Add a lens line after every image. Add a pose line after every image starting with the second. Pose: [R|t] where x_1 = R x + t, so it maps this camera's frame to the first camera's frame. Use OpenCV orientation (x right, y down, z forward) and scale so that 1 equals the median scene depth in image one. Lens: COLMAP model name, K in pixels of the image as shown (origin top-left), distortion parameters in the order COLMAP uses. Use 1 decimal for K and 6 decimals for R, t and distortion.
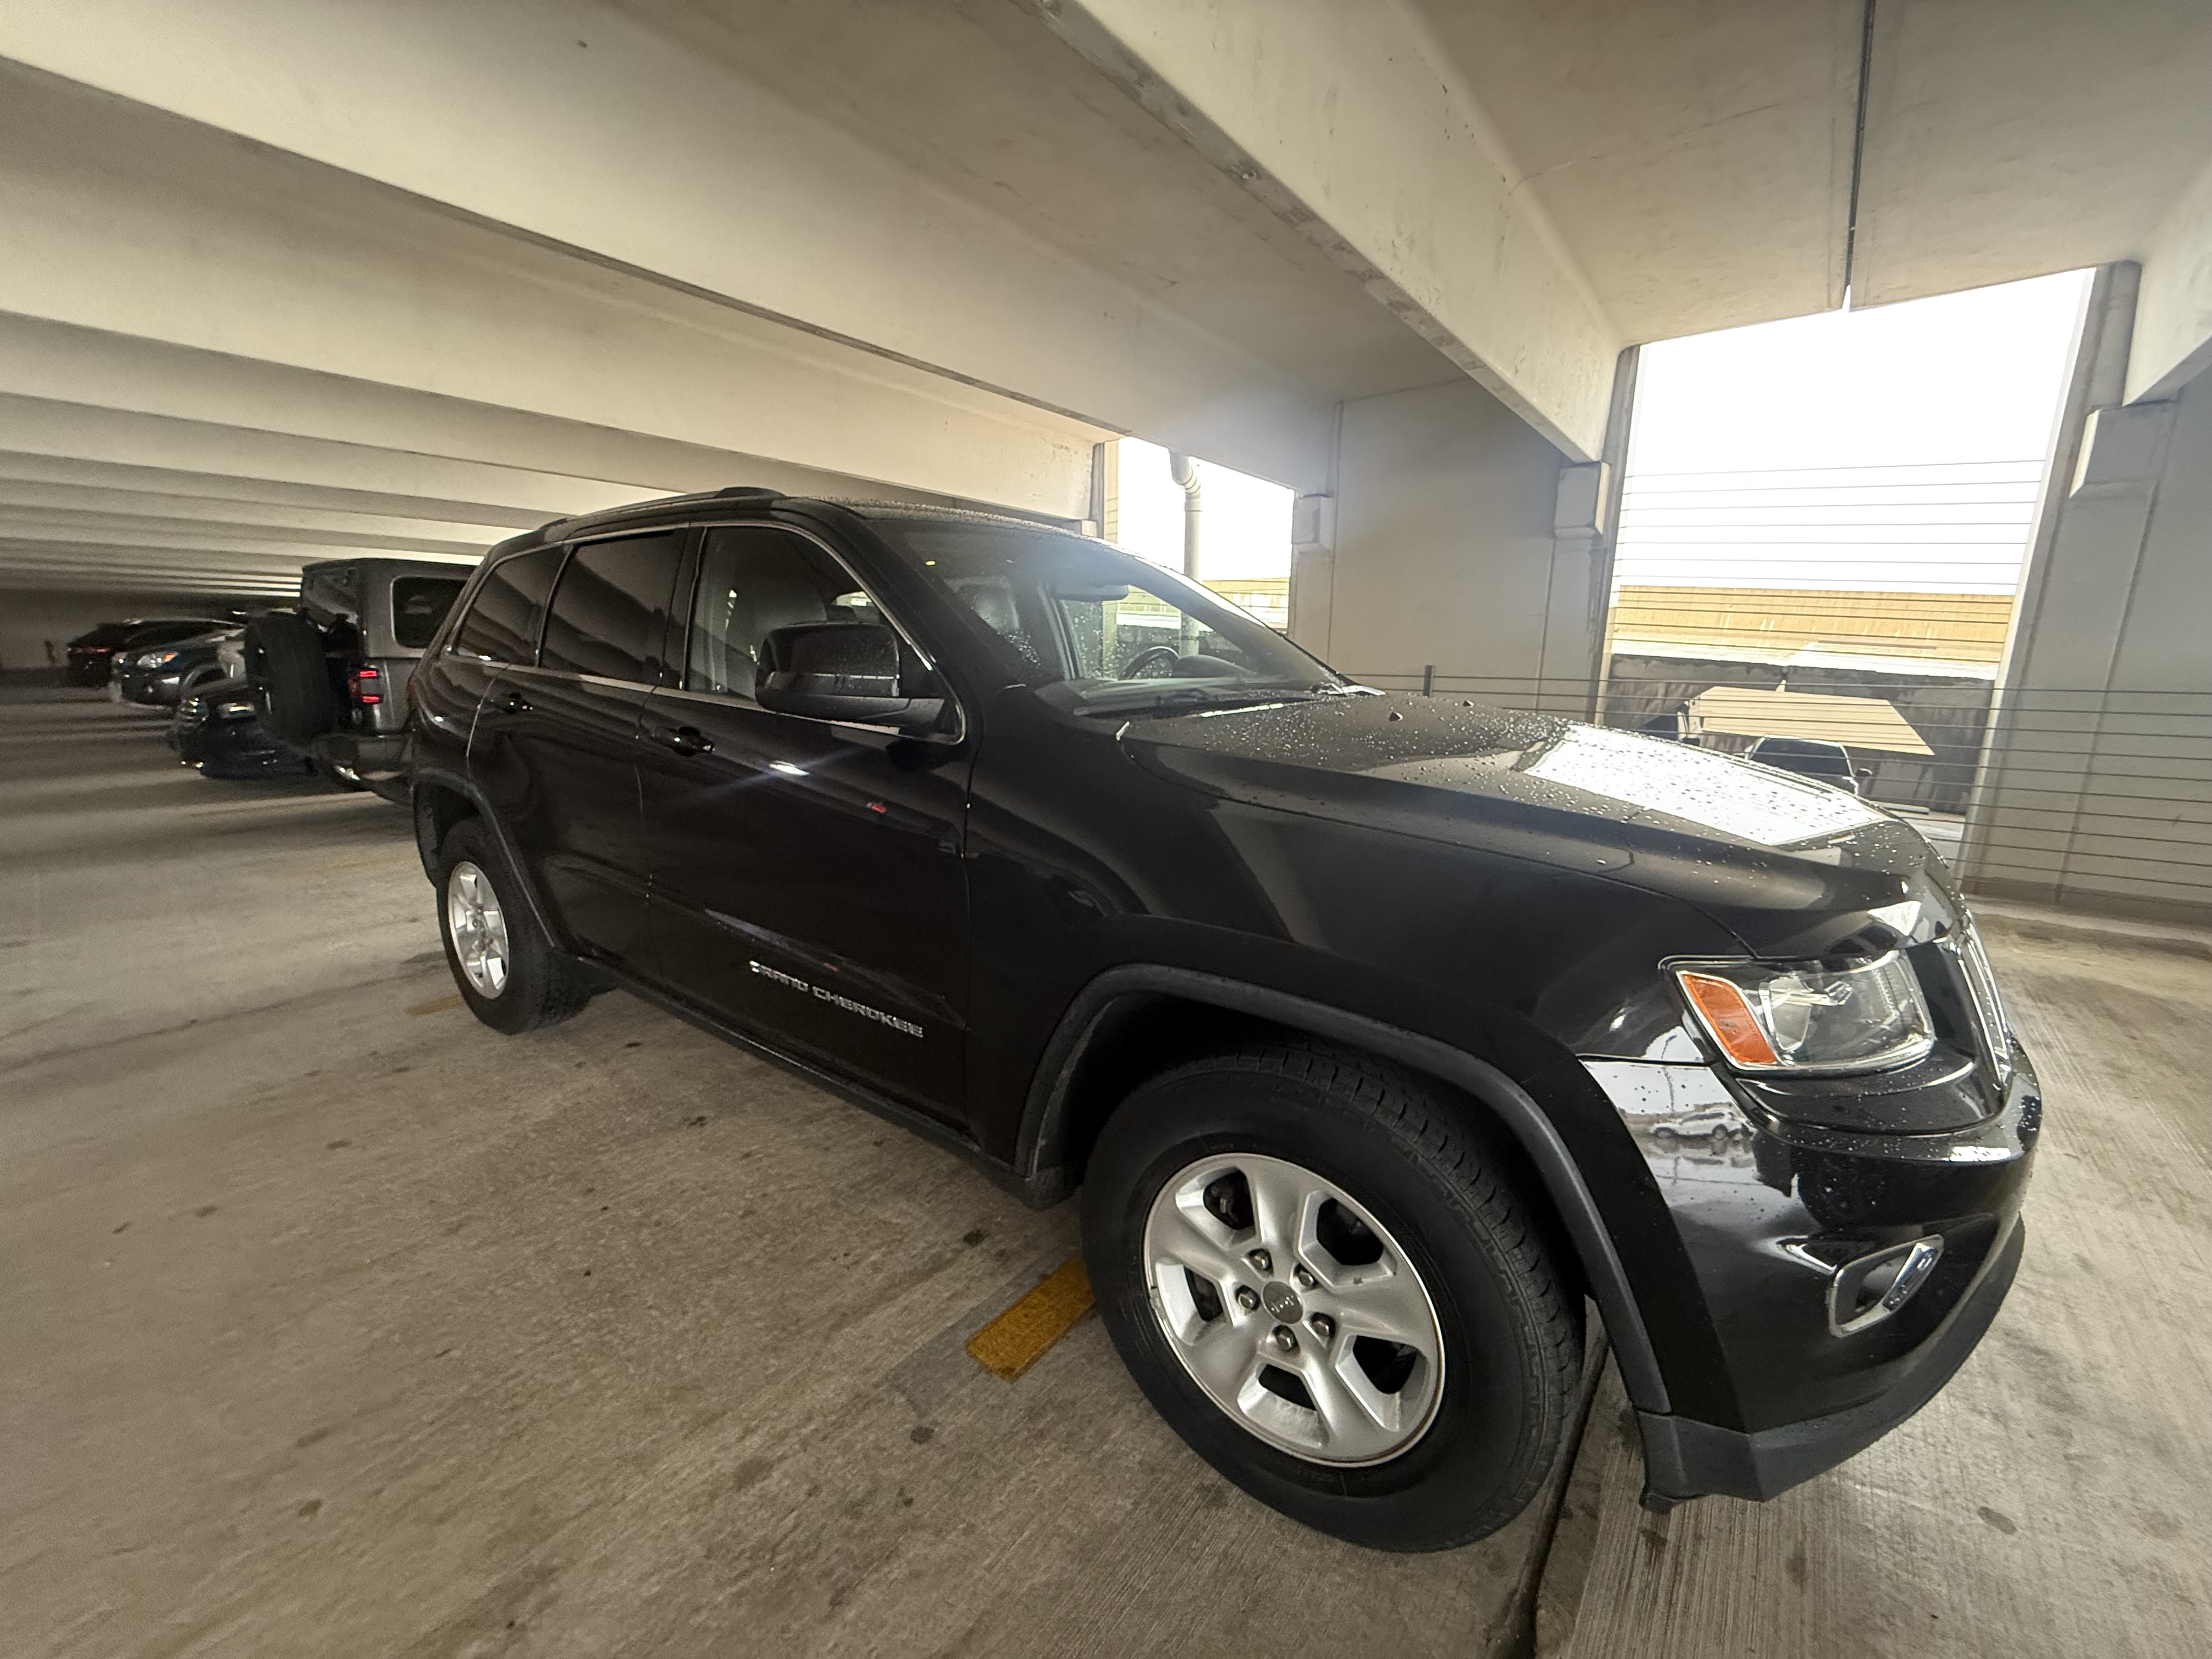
lens RADIAL K [[877.7, 0, 1105.2], [0, 877.7, 827.6], [0, 0, 1]] dist [0.002306, 0.000393]
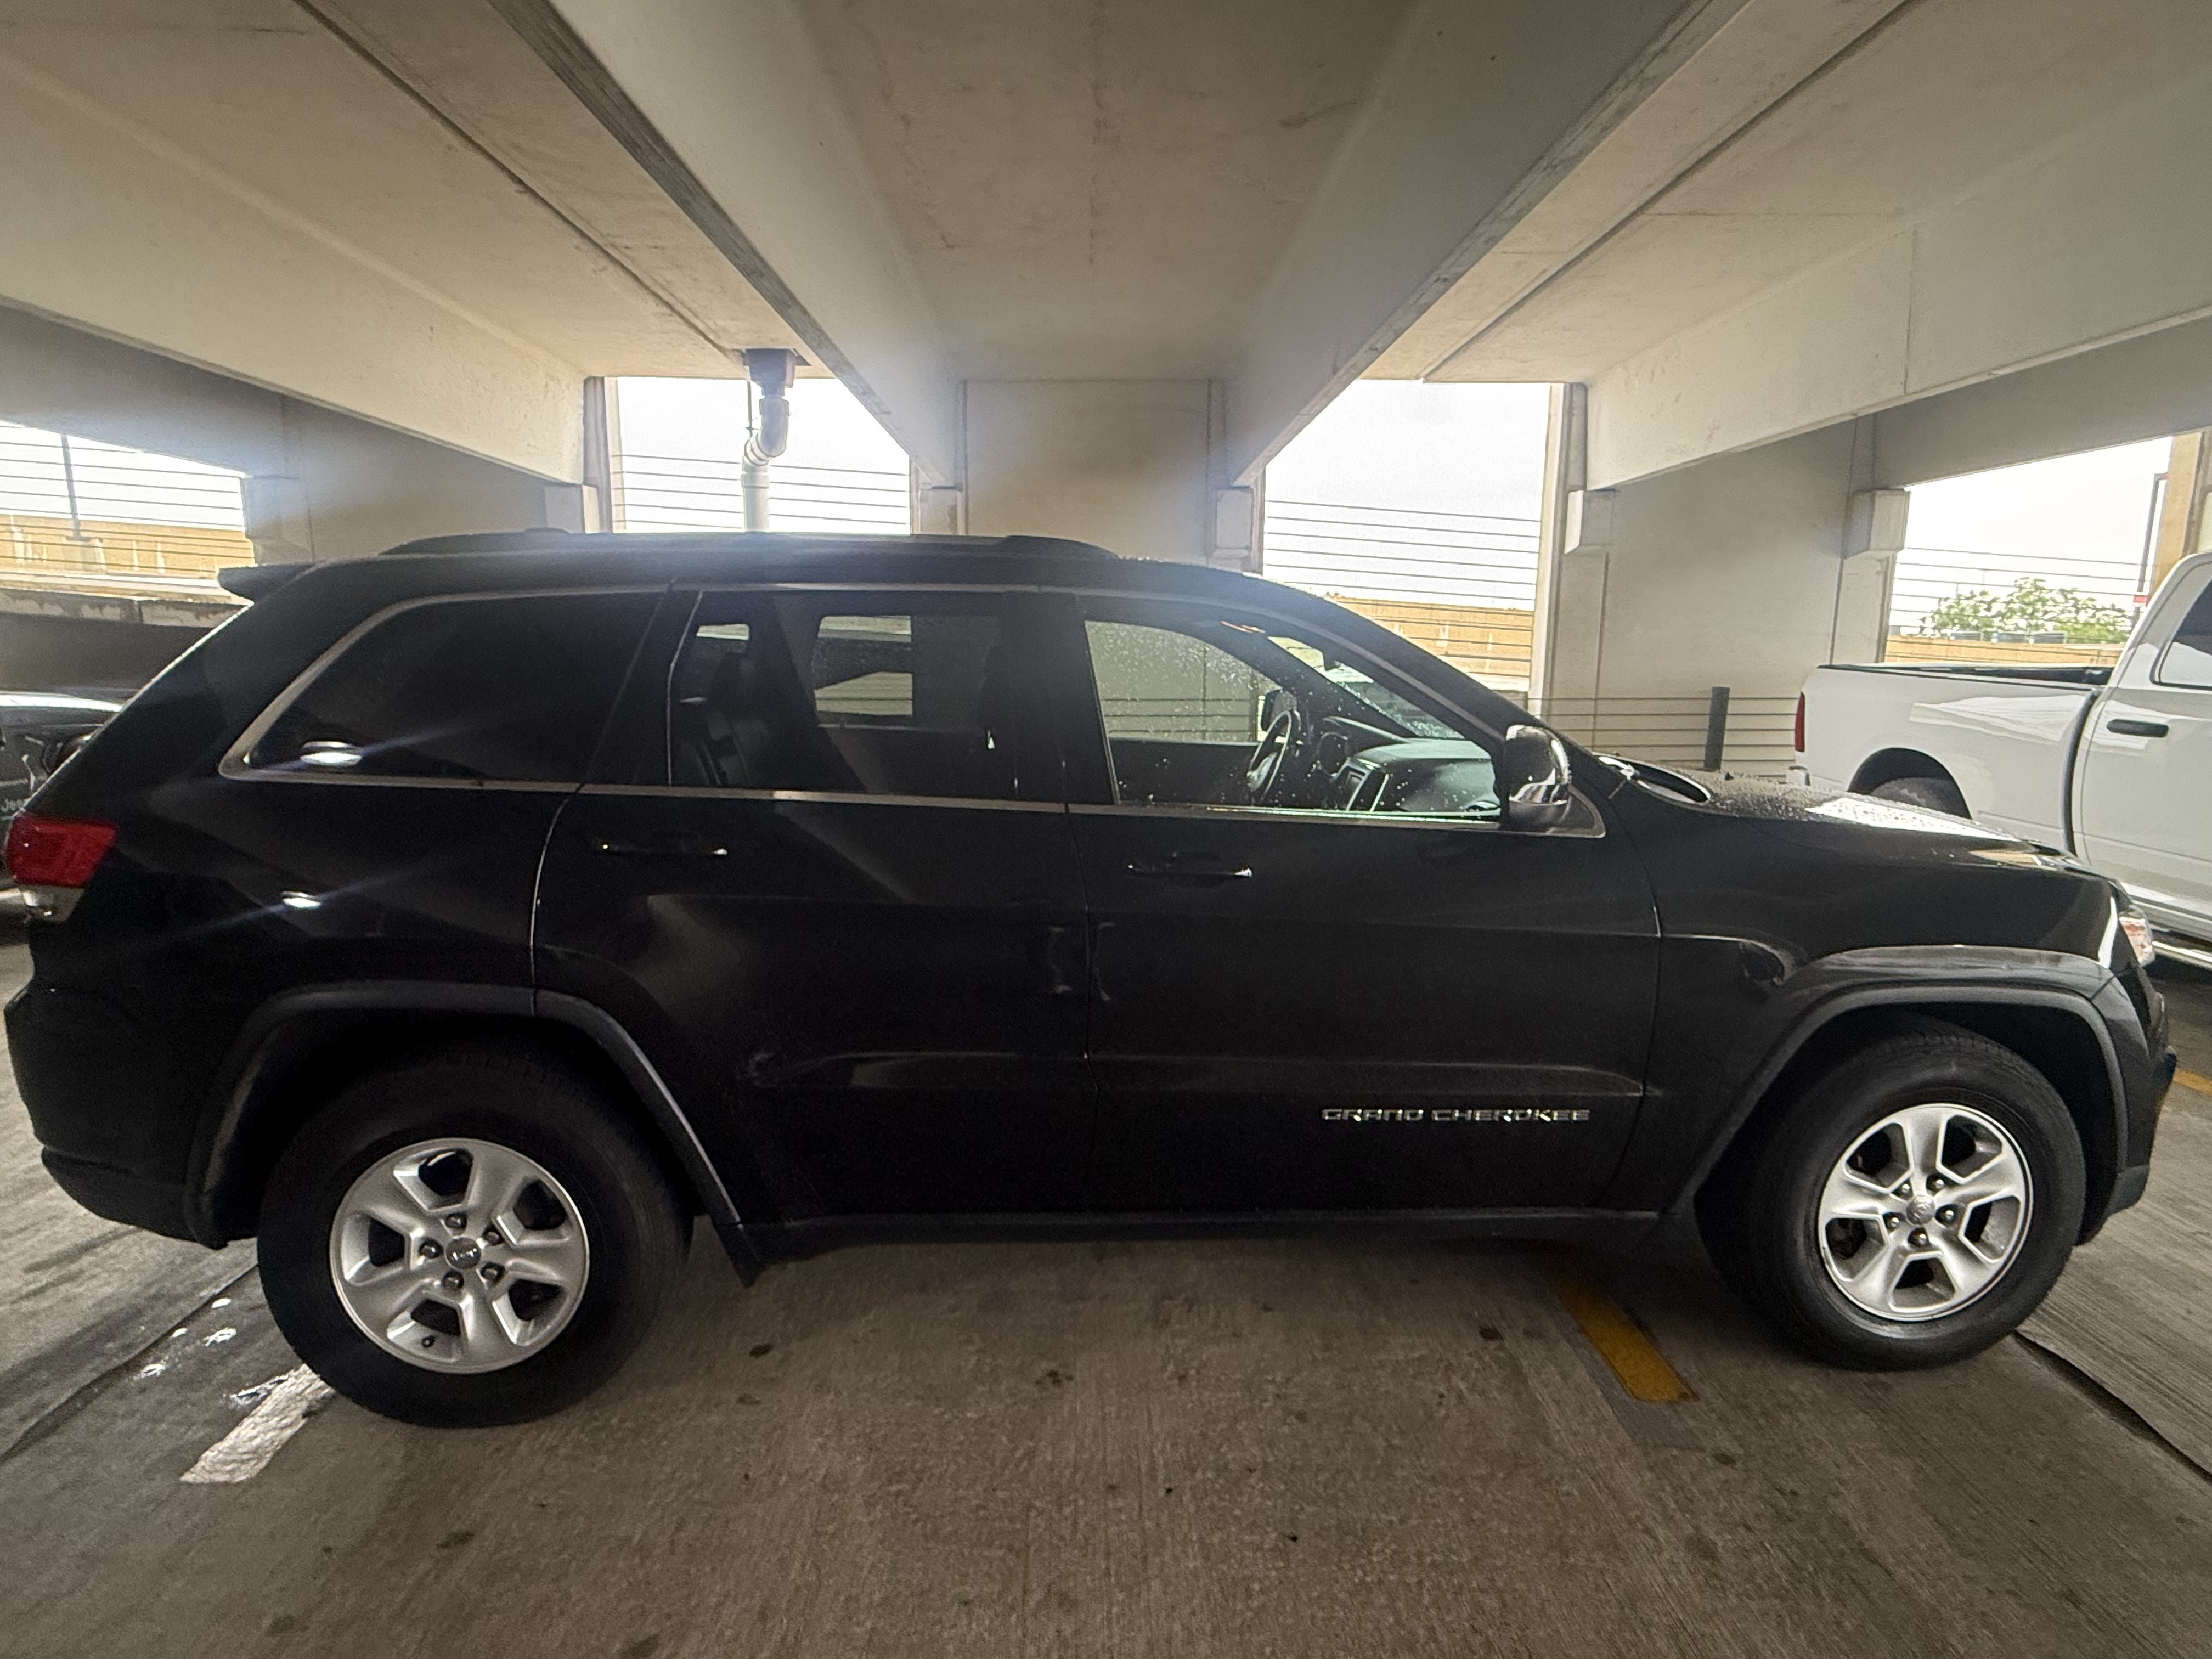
lens RADIAL K [[1174.9, 0, 1110.4], [0, 1174.9, 829.3], [0, 0, 1]] dist [0.006601, 0.000151]
pose [[0.768608, -0.107064, 0.630697, -1.083407], [0.129468, 0.991528, 0.010538, -0.139502], [-0.626482, 0.073555, 0.775957, 0.177567]]
